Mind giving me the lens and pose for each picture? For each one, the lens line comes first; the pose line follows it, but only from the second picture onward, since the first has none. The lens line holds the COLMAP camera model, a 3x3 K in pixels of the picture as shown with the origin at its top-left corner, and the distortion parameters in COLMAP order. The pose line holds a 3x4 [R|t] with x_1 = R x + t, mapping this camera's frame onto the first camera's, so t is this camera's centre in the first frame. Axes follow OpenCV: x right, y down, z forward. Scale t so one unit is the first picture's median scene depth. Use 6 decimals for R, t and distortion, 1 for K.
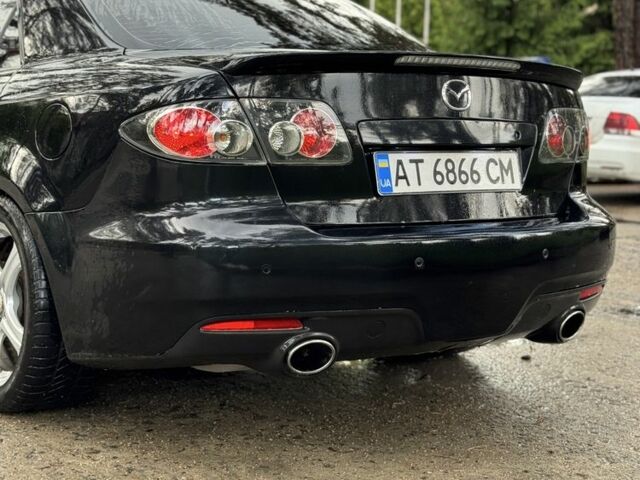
lens RADIAL K [[1182.0, 0, 320.0], [0, 1182.0, 240.0], [0, 0, 1]] dist [0.215843, -0.164975]
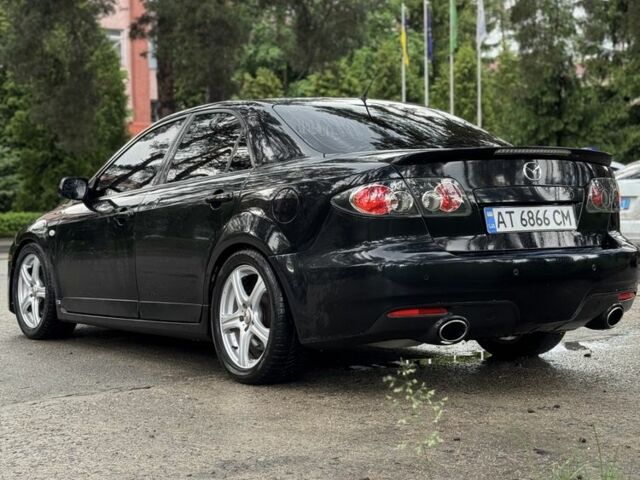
lens RADIAL K [[1182.0, 0, 320.0], [0, 1182.0, 240.0], [0, 0, 1]] dist [0.215843, -0.164975]
pose [[0.997997, -0.043694, -0.045750, -0.102887], [0.039690, 0.995585, -0.085055, 0.097021], [0.049264, 0.083069, 0.995325, -0.619381]]
